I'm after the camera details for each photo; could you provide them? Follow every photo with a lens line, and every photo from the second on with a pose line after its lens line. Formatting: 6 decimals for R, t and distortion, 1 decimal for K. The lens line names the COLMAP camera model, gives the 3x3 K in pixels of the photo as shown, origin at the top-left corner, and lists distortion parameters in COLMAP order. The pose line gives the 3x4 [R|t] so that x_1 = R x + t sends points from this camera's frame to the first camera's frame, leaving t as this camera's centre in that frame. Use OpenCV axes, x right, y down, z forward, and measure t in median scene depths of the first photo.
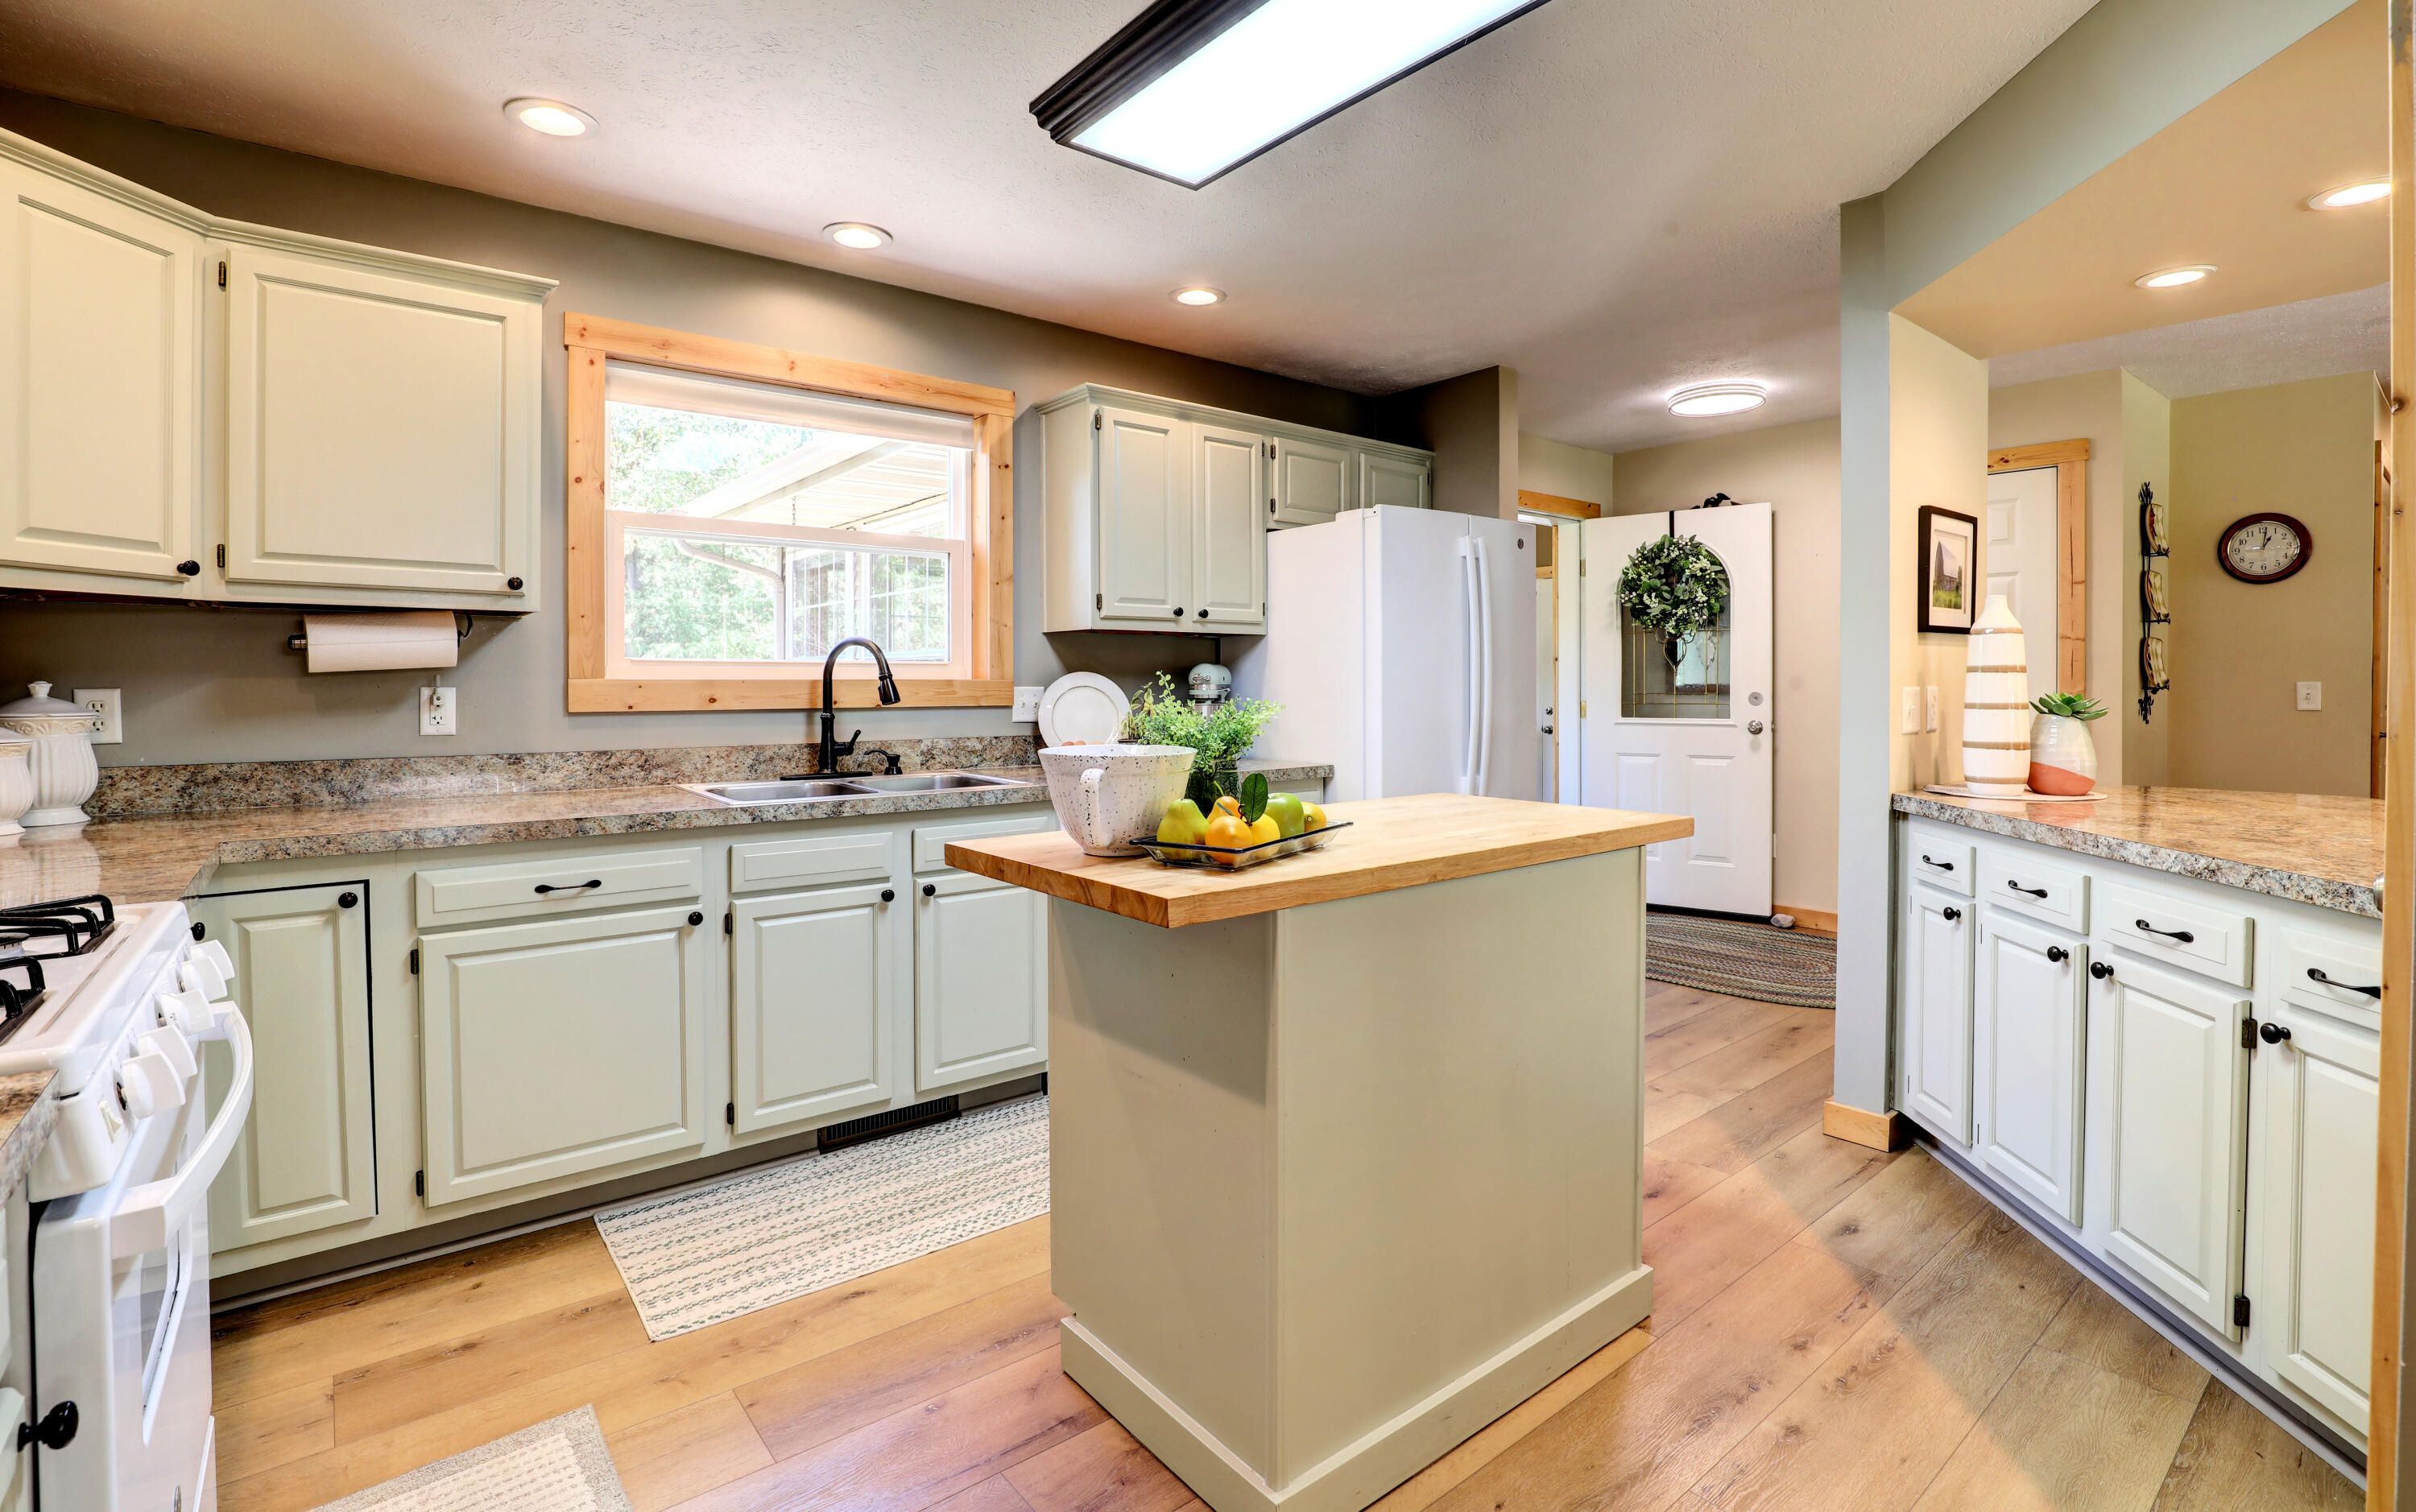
lens RADIAL K [[1105.0, 0, 1217.8], [0, 1105.0, 699.9], [0, 0, 1]] dist [-0.028123, 0.000157]
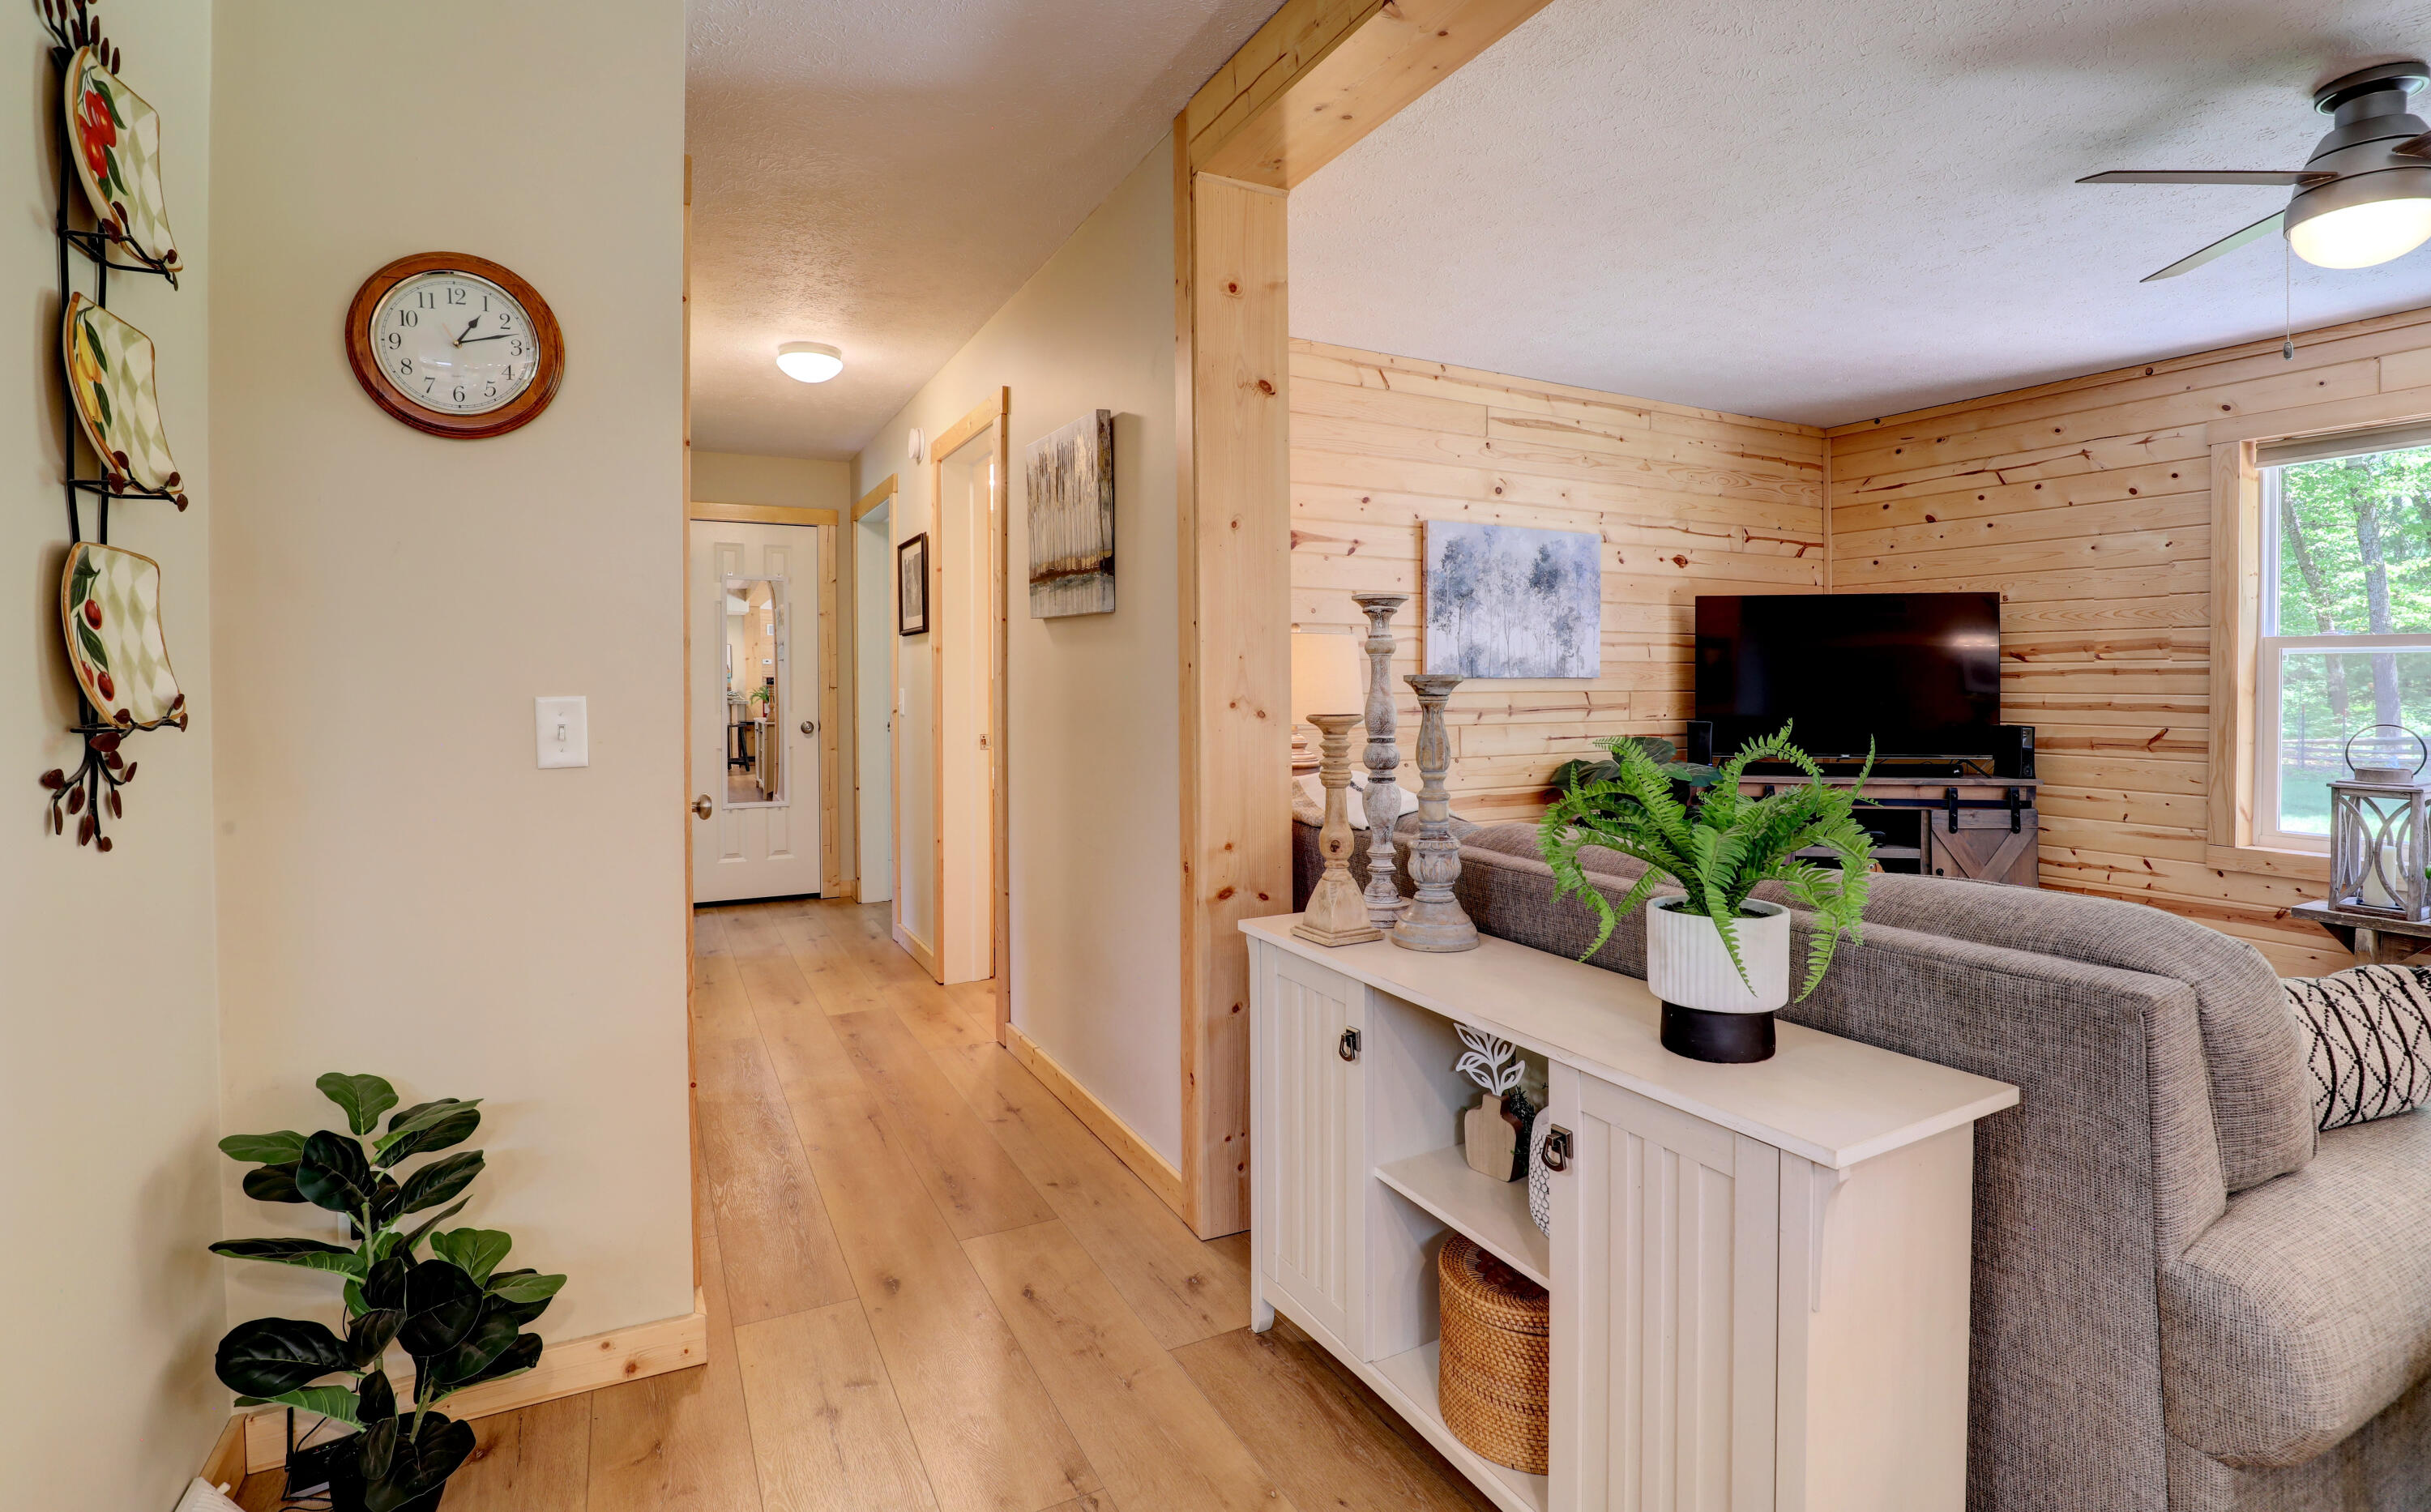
lens RADIAL K [[1116.6, 0, 1221.6], [0, 1116.6, 692.8], [0, 0, 1]] dist [-0.038421, 0.008114]
pose [[0.198667, -0.012015, 0.979993, 0.818209], [0.015927, 0.999832, 0.009029, -0.022429], [-0.979938, 0.013815, 0.198825, 0.838278]]
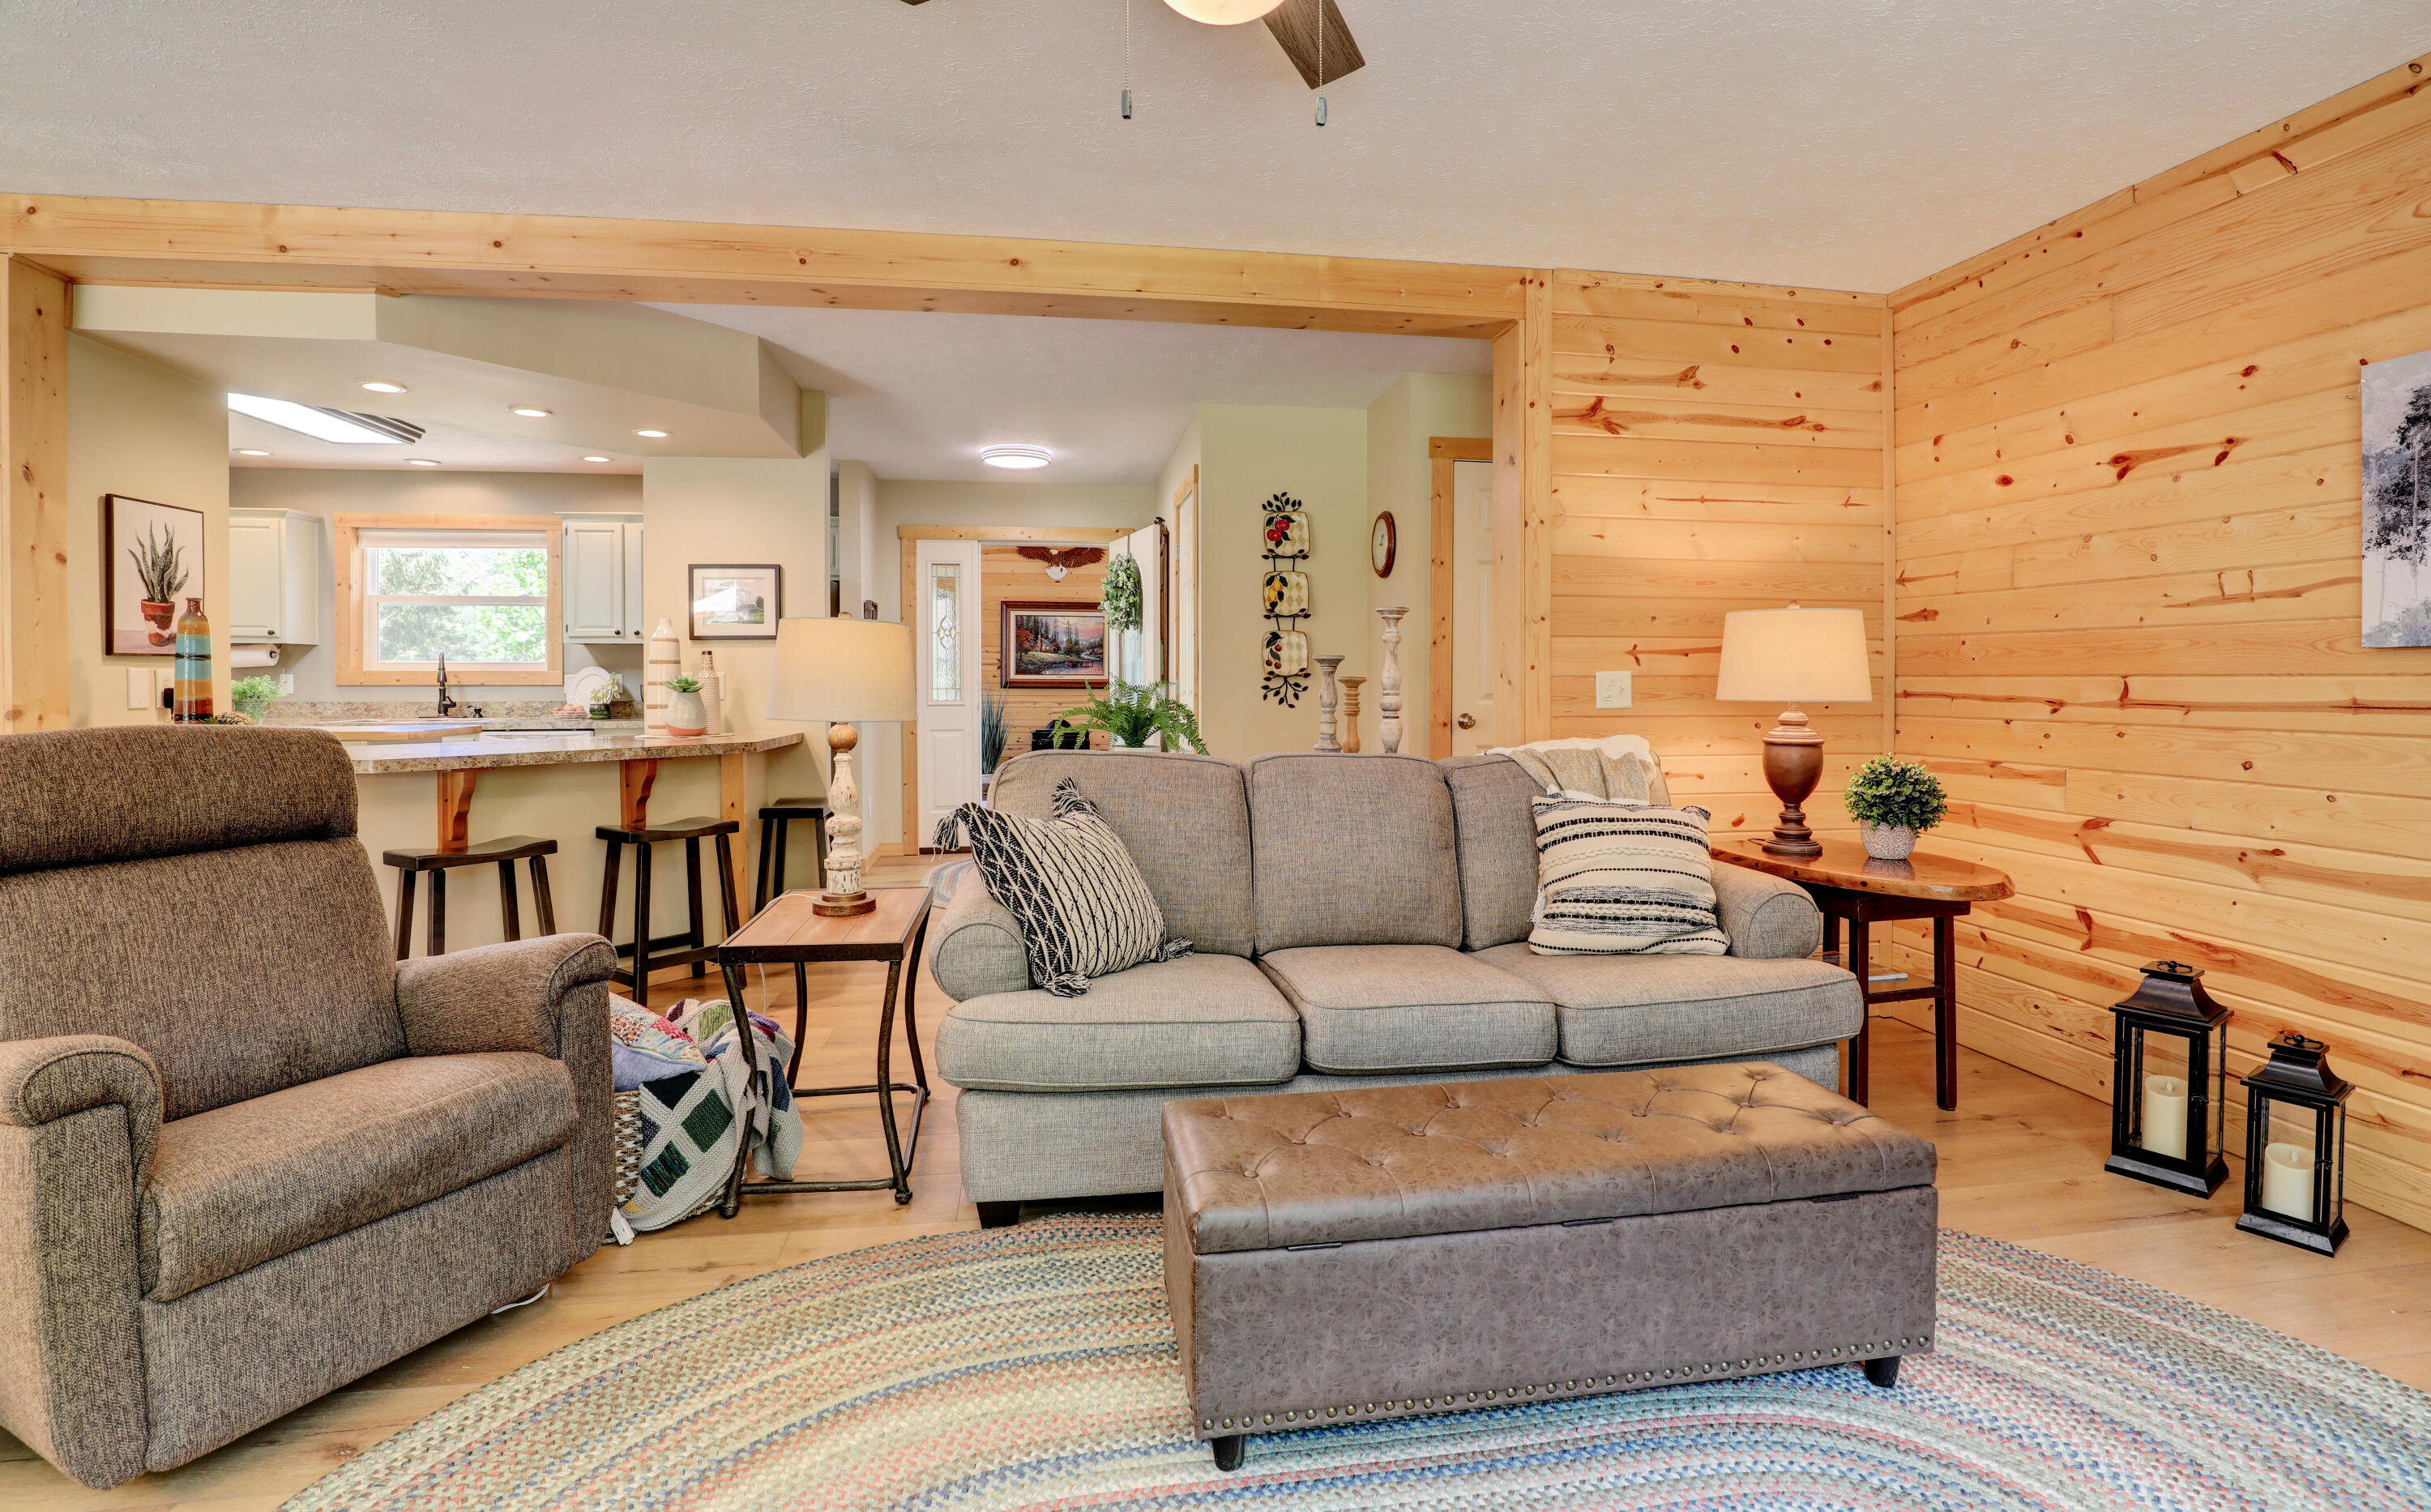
lens RADIAL K [[1116.6, 0, 1221.6], [0, 1116.6, 692.8], [0, 0, 1]] dist [-0.038421, 0.008114]
pose [[0.863663, 0.007600, -0.504013, 1.763929], [-0.008511, 0.999964, 0.000494, 0.008364], [0.503999, 0.003862, 0.863696, -0.042556]]
